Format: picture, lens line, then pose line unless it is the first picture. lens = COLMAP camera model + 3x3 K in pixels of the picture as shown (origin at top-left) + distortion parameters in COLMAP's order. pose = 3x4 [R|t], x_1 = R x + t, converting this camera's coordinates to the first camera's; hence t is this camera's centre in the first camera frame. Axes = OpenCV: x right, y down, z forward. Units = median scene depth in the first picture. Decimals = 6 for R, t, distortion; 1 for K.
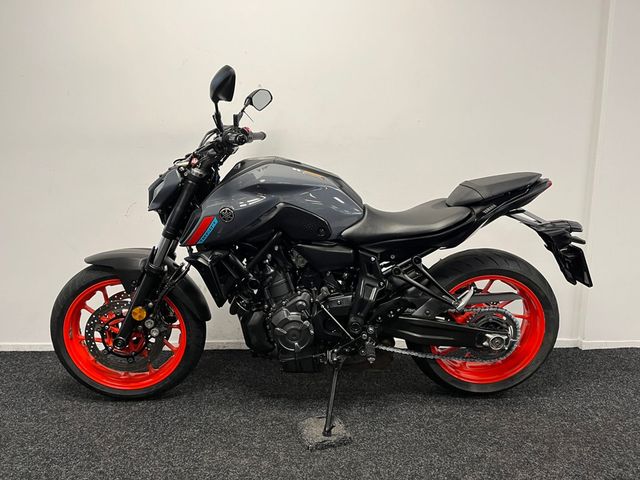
lens RADIAL K [[484.6, 0, 319.3], [0, 484.6, 242.1], [0, 0, 1]] dist [0.076026, -0.105436]
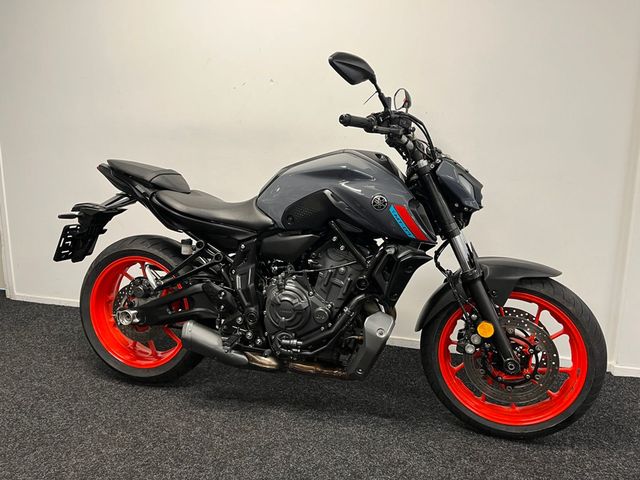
lens RADIAL K [[484.6, 0, 316.6], [0, 484.6, 236.5], [0, 0, 1]] dist [0.076026, -0.105436]
pose [[0.953505, 0.063749, -0.294558, 0.368695], [-0.061953, 0.997960, 0.015434, -0.007233], [0.294941, 0.003533, 0.955509, 0.030392]]
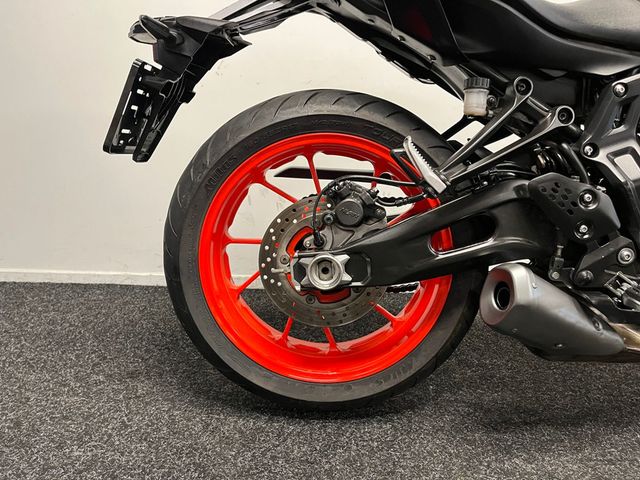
lens RADIAL K [[484.6, 0, 321.9], [0, 484.6, 238.0], [0, 0, 1]] dist [0.076026, -0.105436]
pose [[0.998721, 0.028972, -0.041438, -0.288651], [-0.026427, 0.997806, 0.060705, 0.146227], [0.043106, -0.059533, 0.997295, 0.463058]]
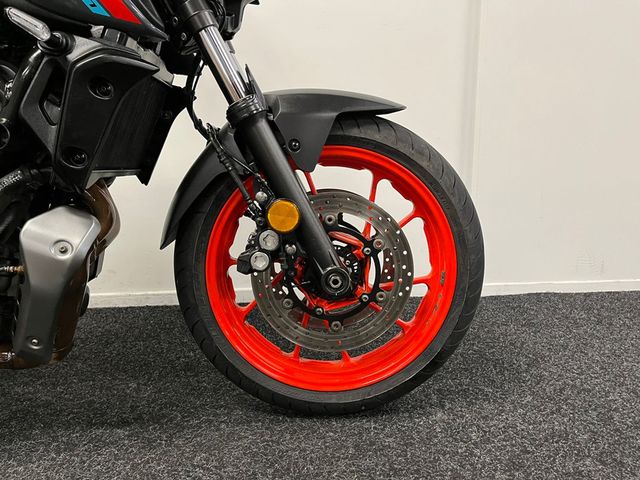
lens RADIAL K [[484.6, 0, 330.1], [0, 484.6, 236.5], [0, 0, 1]] dist [0.076026, -0.105436]
pose [[0.998530, -0.020192, 0.050301, 0.427705], [0.018566, 0.999297, 0.032568, 0.152758], [-0.050923, -0.031586, 0.998203, 0.495759]]
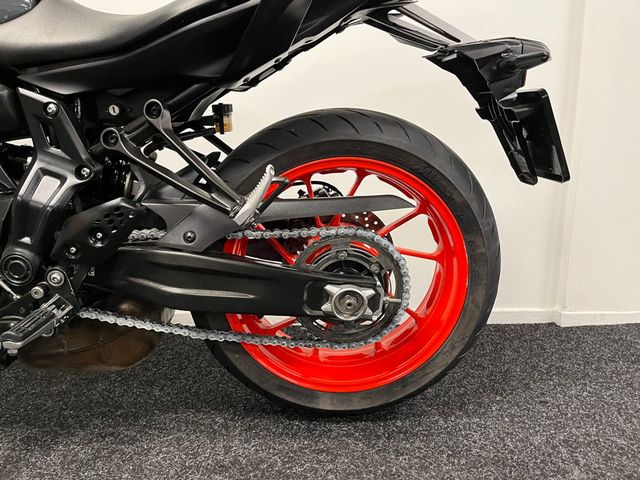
lens RADIAL K [[484.6, 0, 320.5], [0, 484.6, 242.4], [0, 0, 1]] dist [0.076026, -0.105436]
pose [[0.999992, -0.002431, -0.003204, 0.332711], [0.002521, 0.999594, 0.028383, 0.134625], [0.003134, -0.028391, 0.999592, 0.554158]]
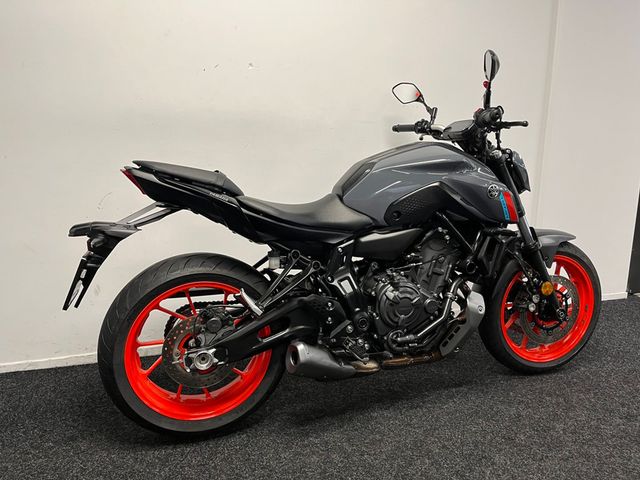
lens RADIAL K [[484.6, 0, 323.0], [0, 484.6, 238.7], [0, 0, 1]] dist [0.076026, -0.105436]
pose [[0.958975, -0.056455, 0.277812, -0.326541], [0.046782, 0.998050, 0.041331, -0.022377], [-0.279604, -0.026639, 0.959746, 0.065883]]
